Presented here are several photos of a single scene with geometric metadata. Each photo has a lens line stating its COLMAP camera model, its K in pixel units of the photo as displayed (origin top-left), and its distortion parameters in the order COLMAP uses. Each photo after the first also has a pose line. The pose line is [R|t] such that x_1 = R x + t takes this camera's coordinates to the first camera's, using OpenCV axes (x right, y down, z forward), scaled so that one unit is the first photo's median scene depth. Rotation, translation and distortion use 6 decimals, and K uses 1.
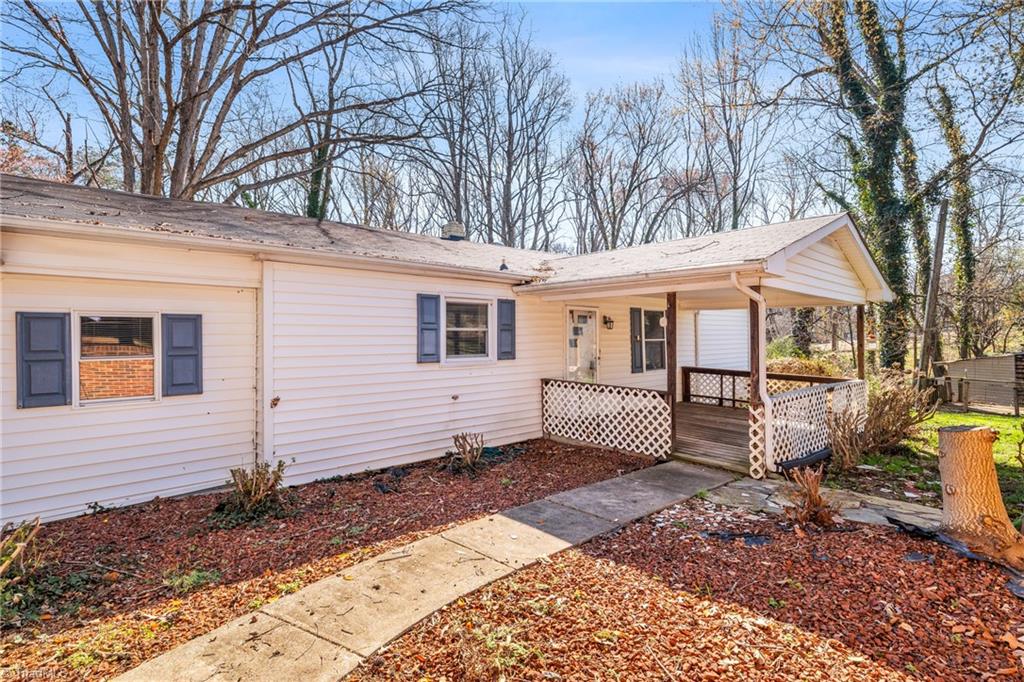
lens RADIAL K [[462.8, 0, 511.2], [0, 462.8, 338.4], [0, 0, 1]] dist [0.001168, 0.000117]
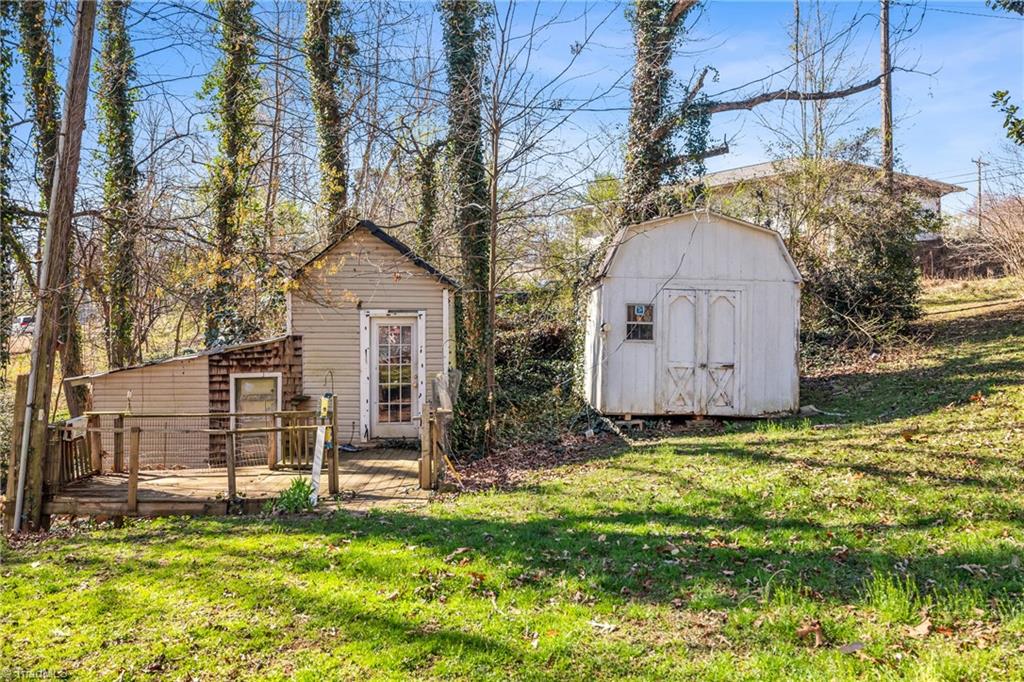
lens RADIAL K [[828.5, 0, 511.7], [0, 828.5, 340.1], [0, 0, 1]] dist [-0.004231, -0.001826]
pose [[0.337630, 0.001302, 0.941278, 0.370701], [-0.003477, 0.999994, -0.000136, 0.016437], [-0.941272, -0.003227, 0.337633, 0.396768]]
